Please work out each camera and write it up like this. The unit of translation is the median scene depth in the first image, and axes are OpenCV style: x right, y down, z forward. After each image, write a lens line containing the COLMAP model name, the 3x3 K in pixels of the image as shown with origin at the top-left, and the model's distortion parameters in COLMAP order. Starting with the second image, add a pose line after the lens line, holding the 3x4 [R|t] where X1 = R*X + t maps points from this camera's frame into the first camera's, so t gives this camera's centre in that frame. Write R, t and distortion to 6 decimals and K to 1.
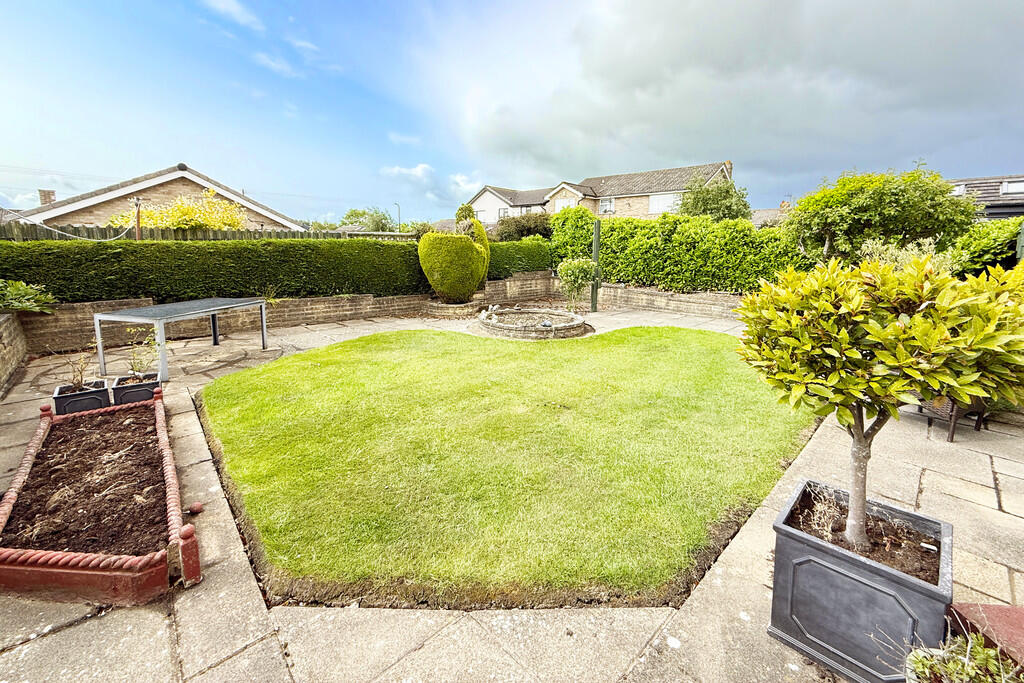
lens RADIAL K [[431.6, 0, 512.7], [0, 431.6, 304.7], [0, 0, 1]] dist [0.001292, 0.000203]
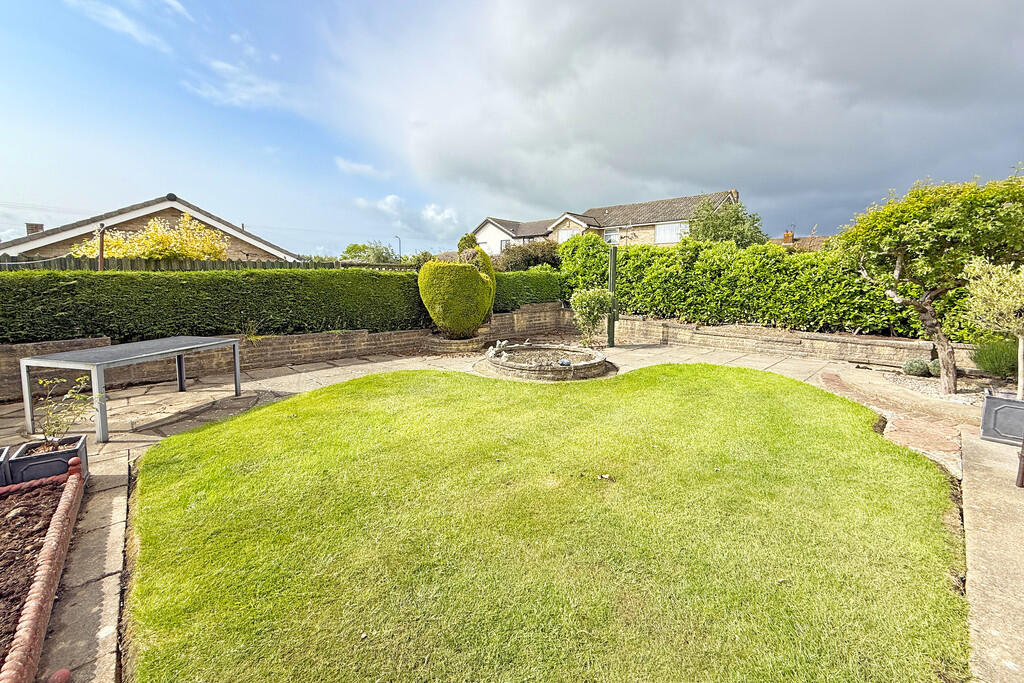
lens RADIAL K [[428.5, 0, 512.0], [0, 428.5, 317.8], [0, 0, 1]] dist [0.000103, 0.000023]
pose [[0.999961, -0.008488, -0.002391, -0.023256], [0.008373, 0.998966, -0.044679, -0.007419], [0.002768, 0.044658, 0.998999, 0.121056]]
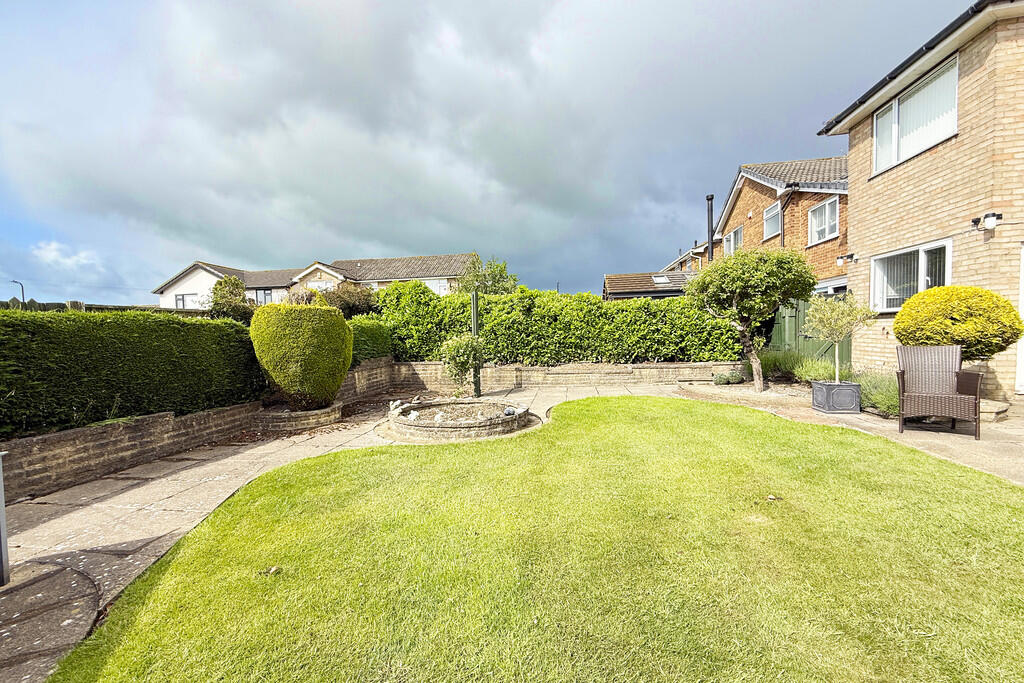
lens RADIAL K [[431.6, 0, 512.7], [0, 431.6, 304.7], [0, 0, 1]] dist [0.001292, 0.000203]
pose [[0.790009, 0.004708, 0.613077, -0.371570], [0.124063, 0.978056, -0.167378, -0.012681], [-0.600412, 0.208291, 0.772089, 0.328678]]
